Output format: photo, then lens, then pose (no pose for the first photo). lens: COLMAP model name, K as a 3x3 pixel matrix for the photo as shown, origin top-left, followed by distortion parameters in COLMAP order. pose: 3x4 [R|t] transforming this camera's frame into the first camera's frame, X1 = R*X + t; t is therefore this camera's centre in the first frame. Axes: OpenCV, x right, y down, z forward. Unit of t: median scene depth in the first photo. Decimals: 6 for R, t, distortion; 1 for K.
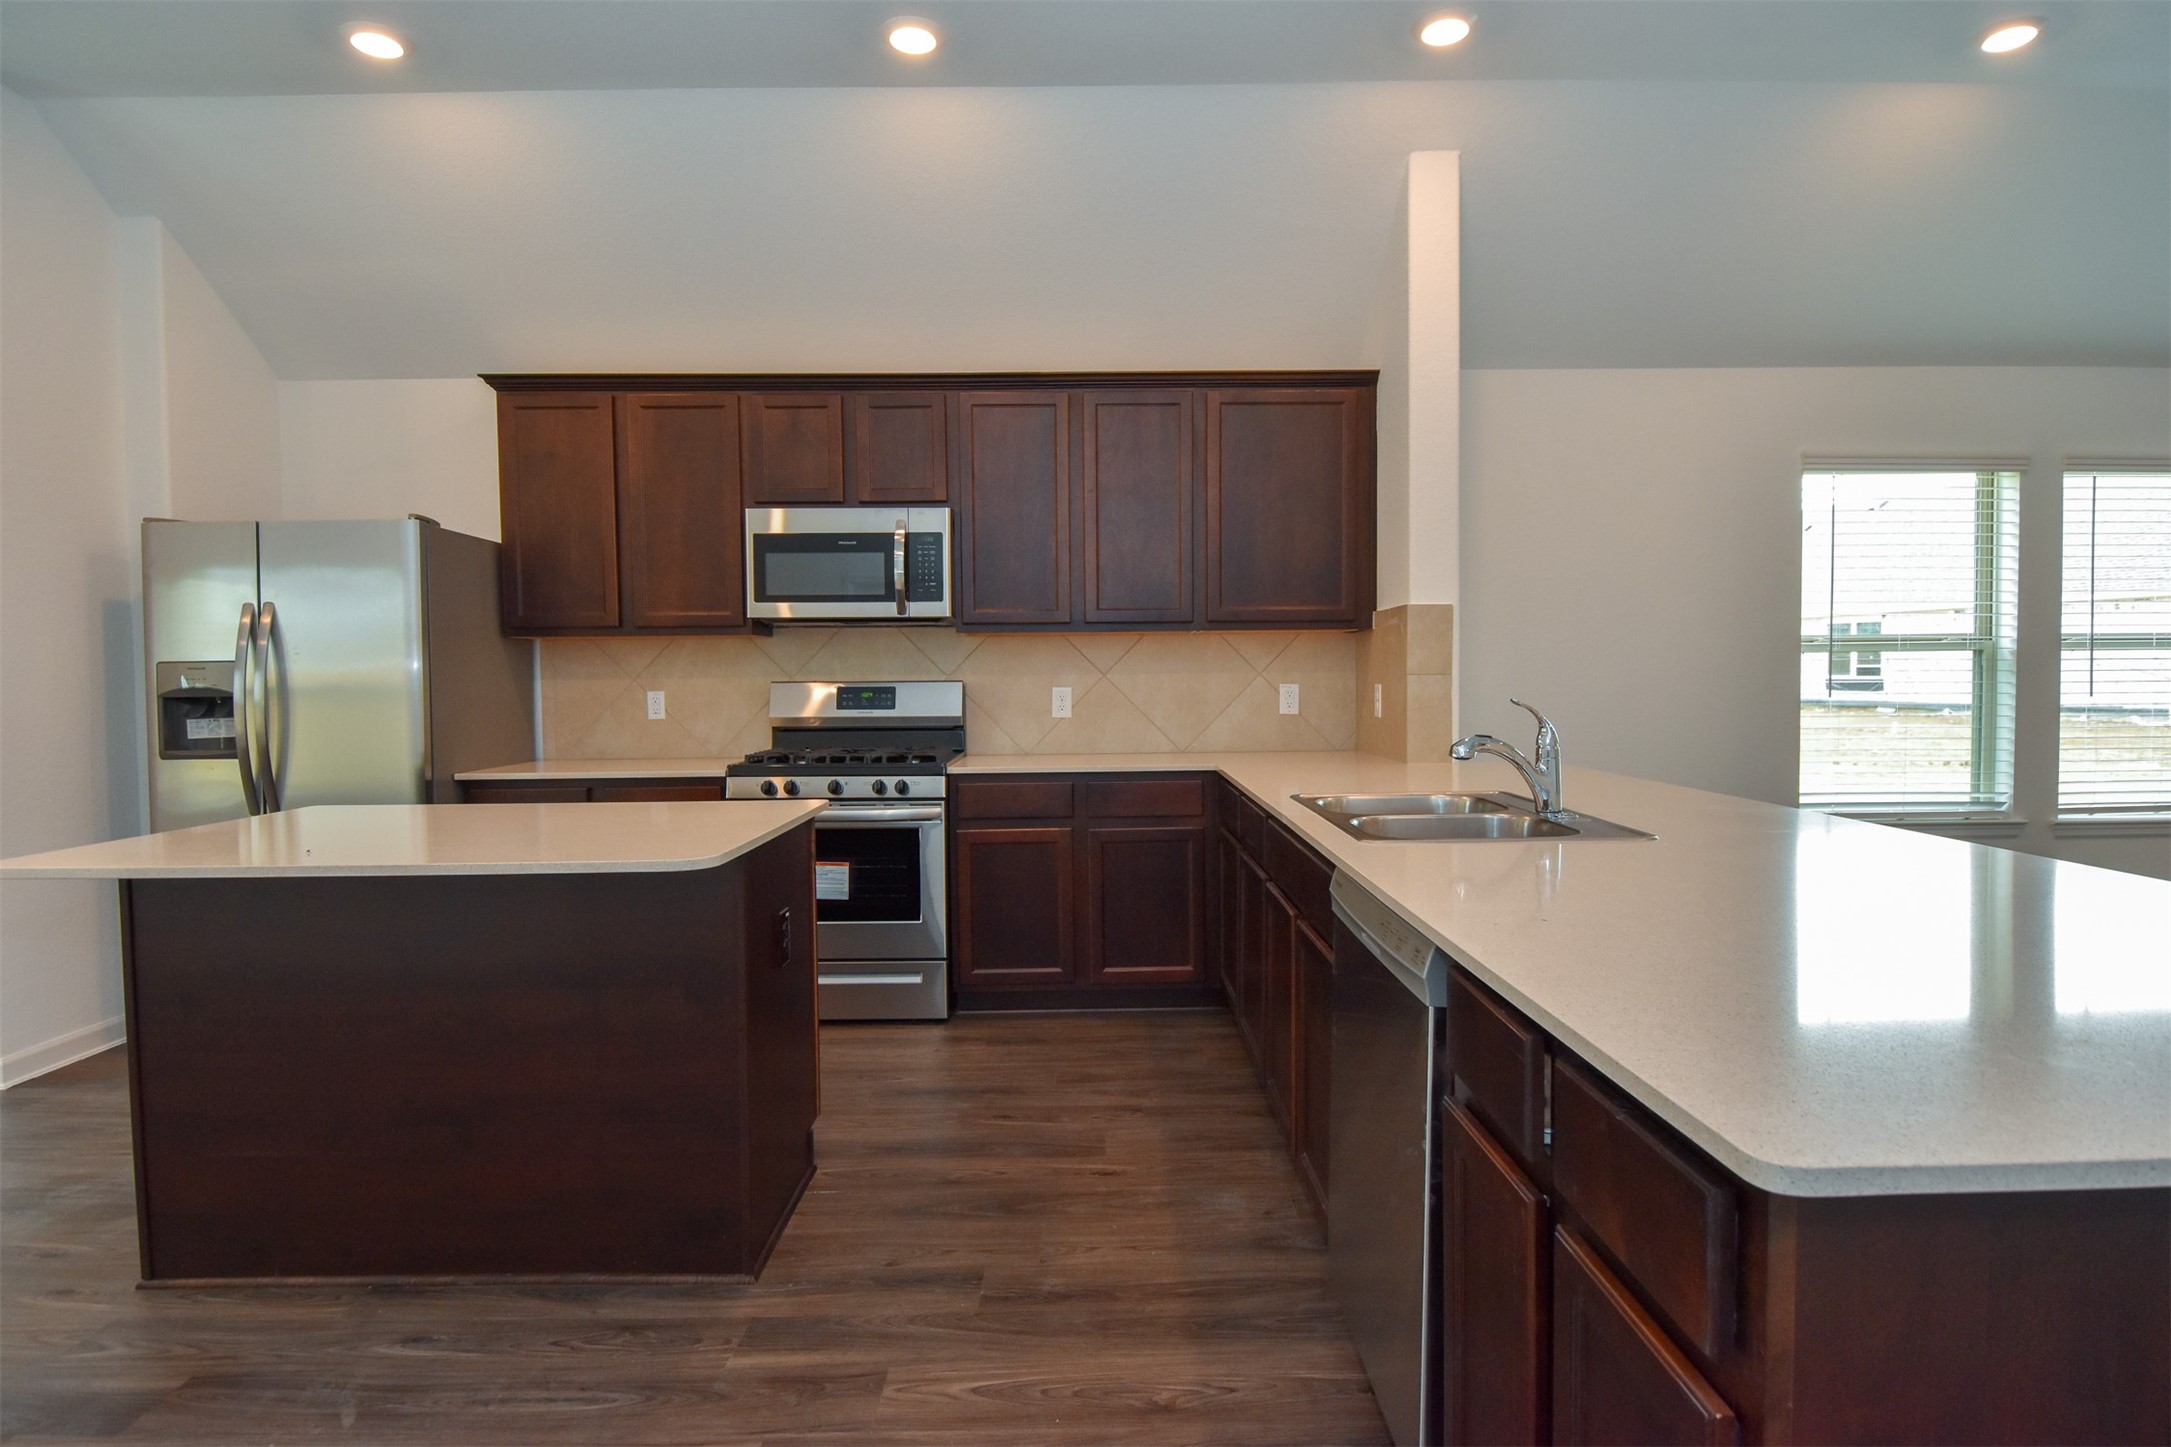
lens RADIAL K [[1158.6, 0, 1113.5], [0, 1158.6, 725.0], [0, 0, 1]] dist [-0.001020, -0.003820]
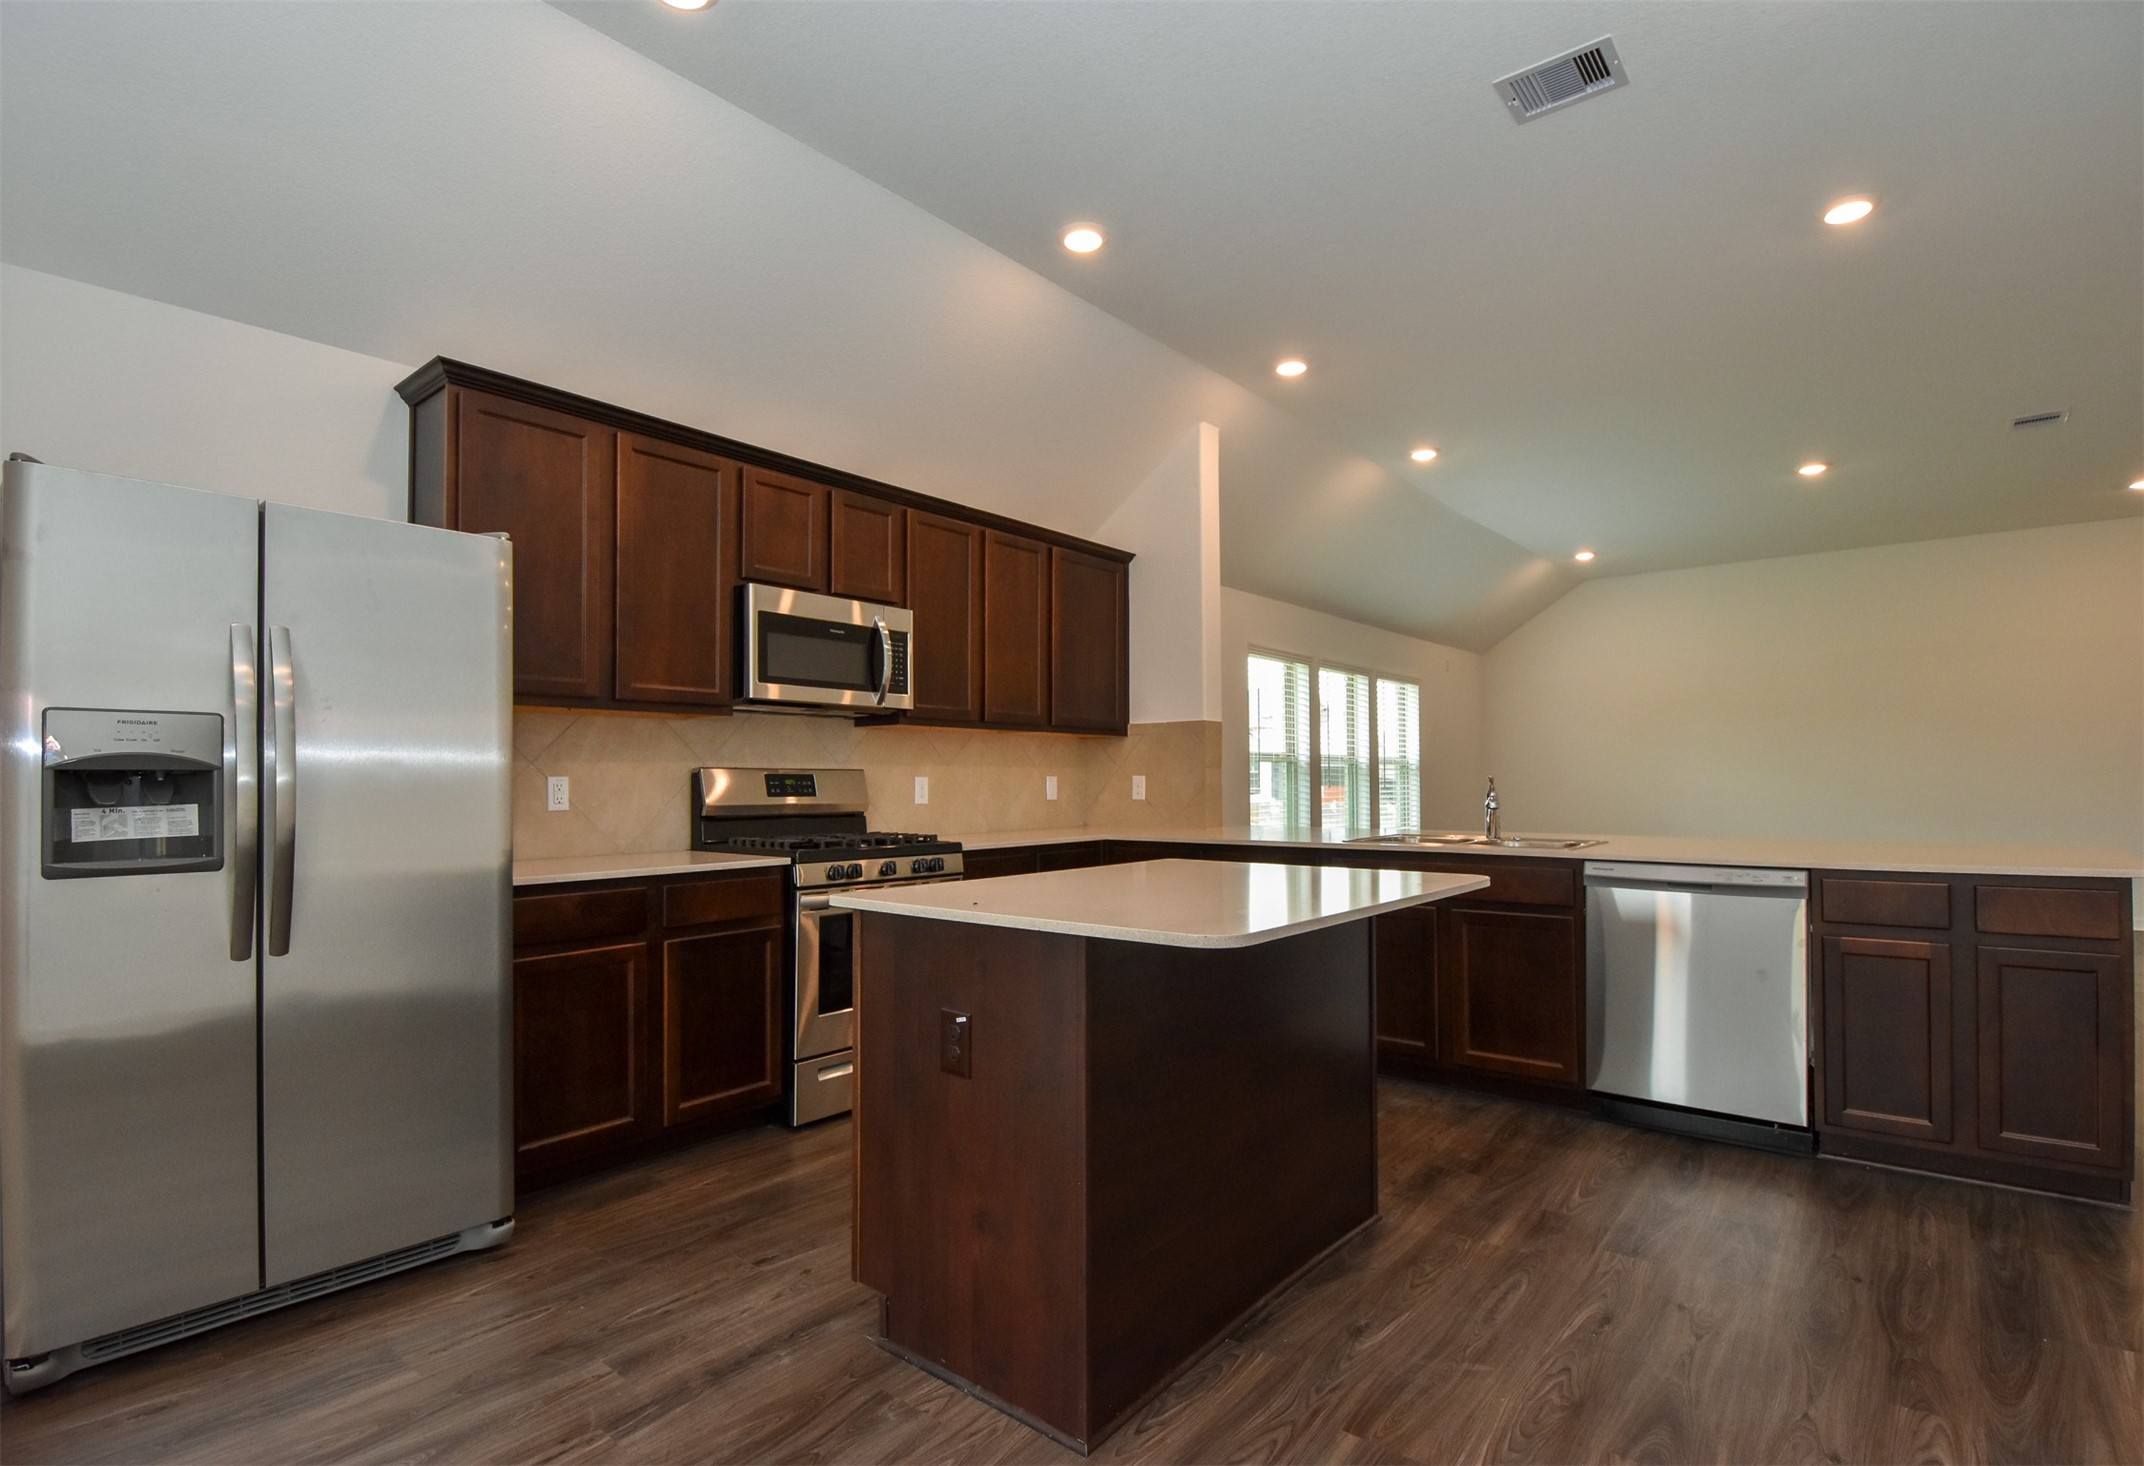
lens RADIAL K [[1022.2, 0, 1057.4], [0, 1022.2, 766.7], [0, 0, 1]] dist [0.006790, -0.000191]
pose [[0.664538, 0.017187, 0.747056, -0.775532], [0.034461, 0.997967, -0.053614, 0.016679], [-0.746459, 0.061373, 0.662595, 0.266696]]
